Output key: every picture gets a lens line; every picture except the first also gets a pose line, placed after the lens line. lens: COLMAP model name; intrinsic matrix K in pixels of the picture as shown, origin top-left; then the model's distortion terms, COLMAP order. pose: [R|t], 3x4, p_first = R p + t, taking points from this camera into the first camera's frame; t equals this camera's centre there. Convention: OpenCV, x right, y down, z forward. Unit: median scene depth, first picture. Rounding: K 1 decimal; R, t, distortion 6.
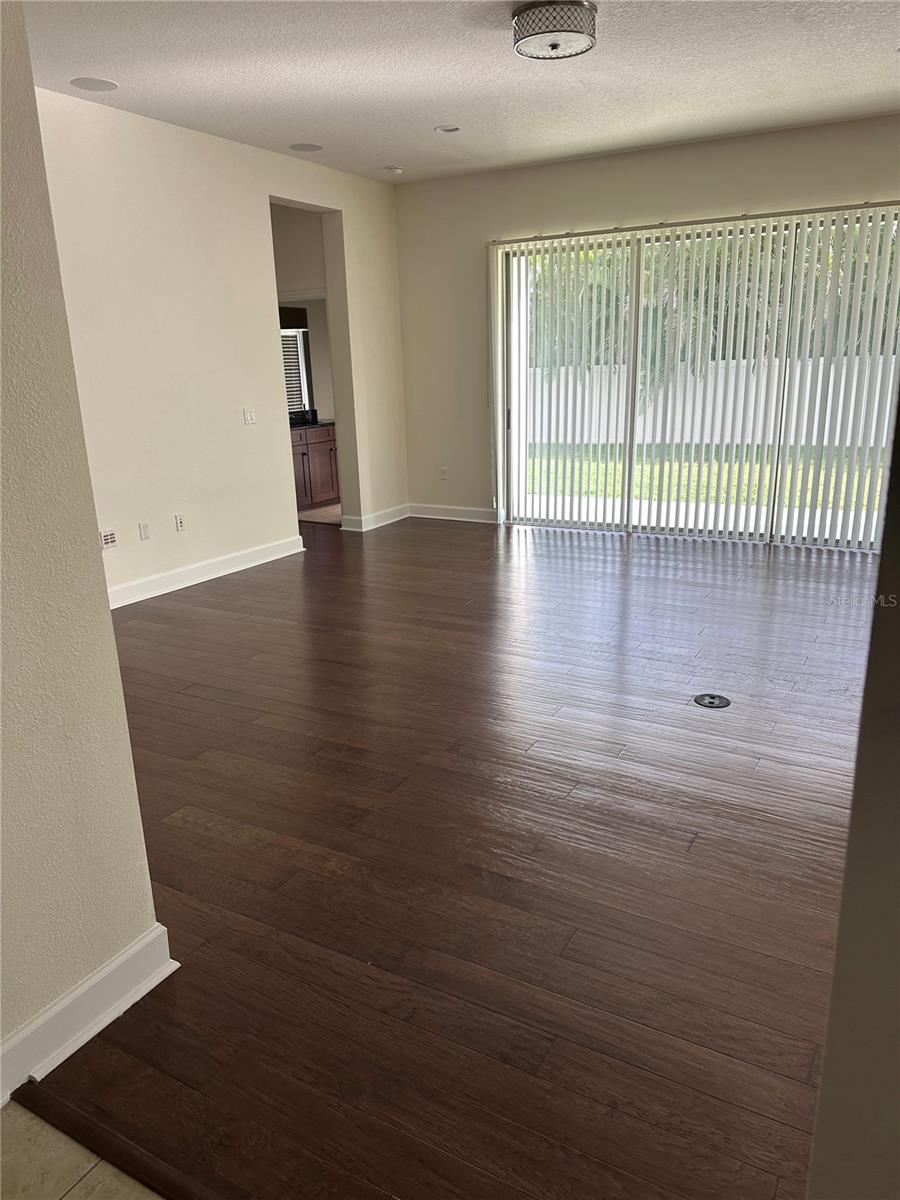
lens RADIAL K [[854.4, 0, 443.1], [0, 854.4, 604.3], [0, 0, 1]] dist [0.030027, -0.027855]
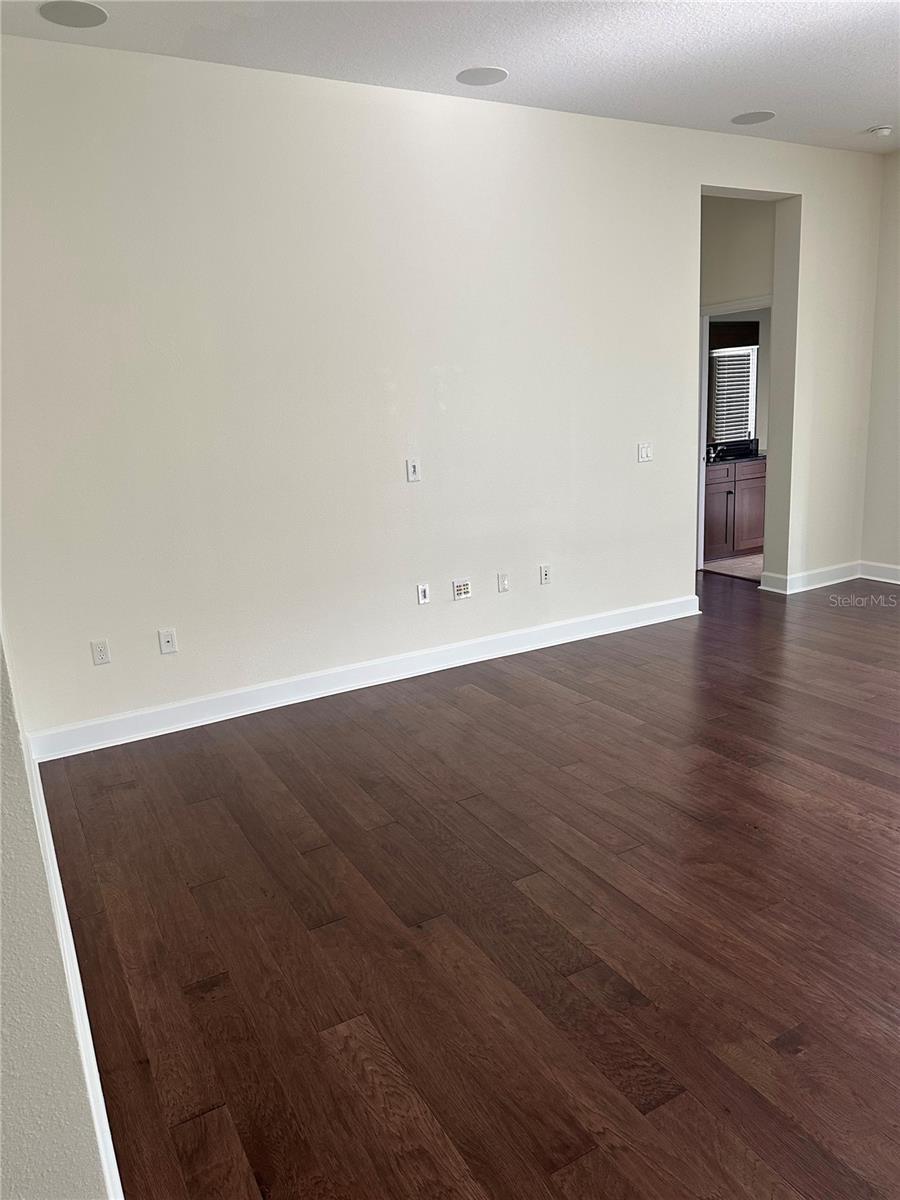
lens RADIAL K [[854.4, 0, 455.1], [0, 854.4, 588.1], [0, 0, 1]] dist [0.030027, -0.027855]
pose [[0.862950, 0.087104, -0.497725, 0.035964], [-0.110438, 0.993728, -0.017571, -0.045356], [0.493073, 0.070130, 0.867157, 0.177554]]
